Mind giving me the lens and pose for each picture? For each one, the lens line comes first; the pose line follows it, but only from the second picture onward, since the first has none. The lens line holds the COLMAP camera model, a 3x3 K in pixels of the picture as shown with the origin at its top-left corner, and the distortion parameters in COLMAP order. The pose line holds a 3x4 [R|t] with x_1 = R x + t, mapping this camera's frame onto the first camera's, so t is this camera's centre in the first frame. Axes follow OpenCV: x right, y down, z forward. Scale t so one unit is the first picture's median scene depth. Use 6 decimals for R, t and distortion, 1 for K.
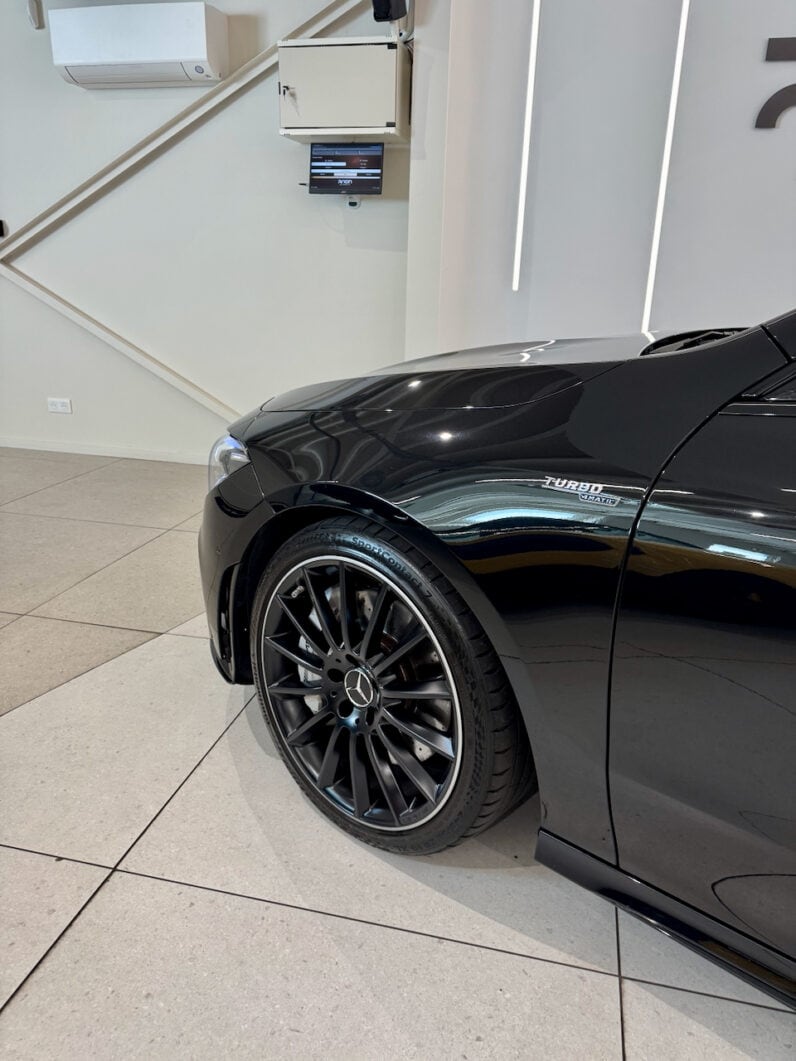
lens RADIAL K [[779.6, 0, 388.4], [0, 779.6, 527.2], [0, 0, 1]] dist [0.073703, -0.074581]
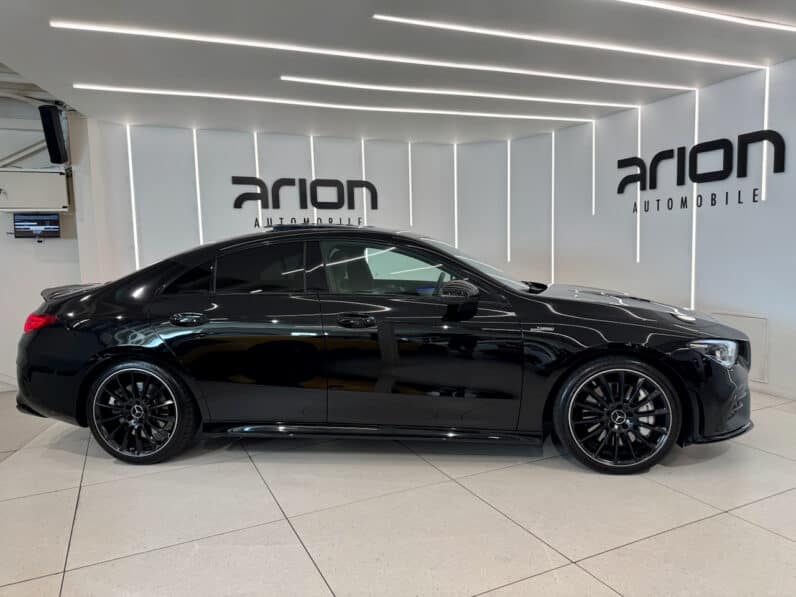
lens RADIAL K [[584.9, 0, 385.1], [0, 584.9, 303.5], [0, 0, 1]] dist [0.073703, -0.074581]
pose [[0.795667, -0.104856, 0.596589, -0.273568], [0.232281, 0.962427, -0.140638, 0.138680], [-0.559427, 0.250478, 0.790128, -0.605403]]
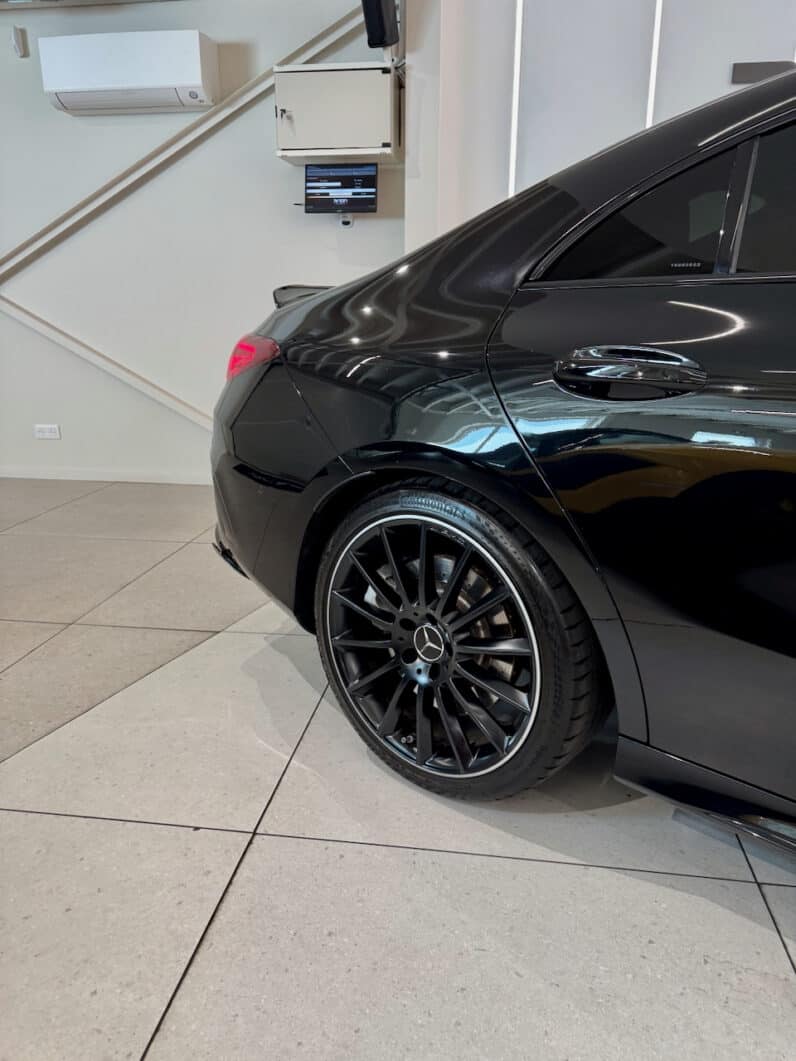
lens RADIAL K [[779.6, 0, 390.4], [0, 779.6, 533.6], [0, 0, 1]] dist [0.073703, -0.074581]
pose [[0.995671, -0.047708, 0.079764, -0.095961], [0.050361, 0.998232, -0.031576, 0.034704], [-0.078116, 0.035457, 0.996314, -0.020758]]
